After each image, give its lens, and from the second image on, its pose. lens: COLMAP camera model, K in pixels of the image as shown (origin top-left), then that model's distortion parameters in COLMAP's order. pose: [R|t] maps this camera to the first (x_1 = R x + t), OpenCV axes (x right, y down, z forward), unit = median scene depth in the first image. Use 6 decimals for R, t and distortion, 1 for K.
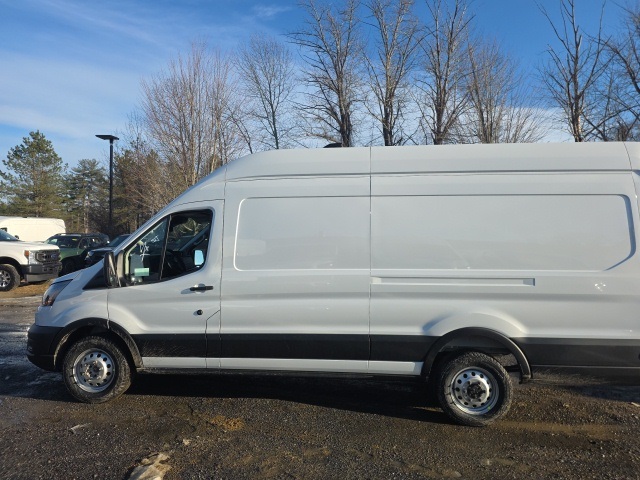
lens RADIAL K [[446.5, 0, 320.0], [0, 446.5, 240.0], [0, 0, 1]] dist [0.081272, -0.070798]
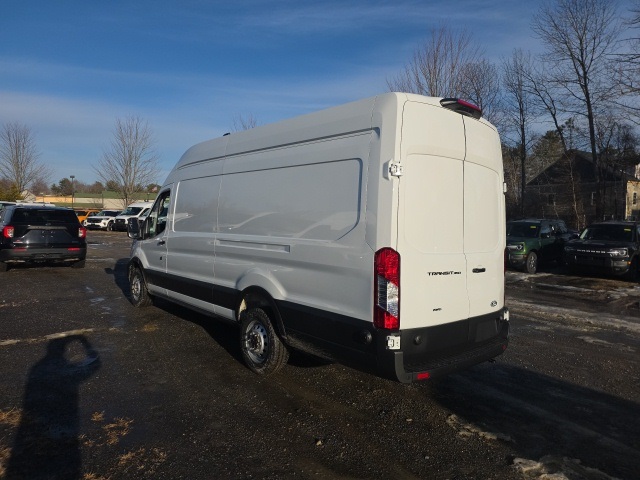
lens RADIAL K [[446.5, 0, 320.0], [0, 446.5, 240.0], [0, 0, 1]] dist [0.081272, -0.070798]
pose [[0.686056, 0.038248, -0.726543, 1.244593], [-0.017279, 0.999192, 0.036286, 0.032830], [0.727344, -0.012340, 0.686163, 0.338006]]
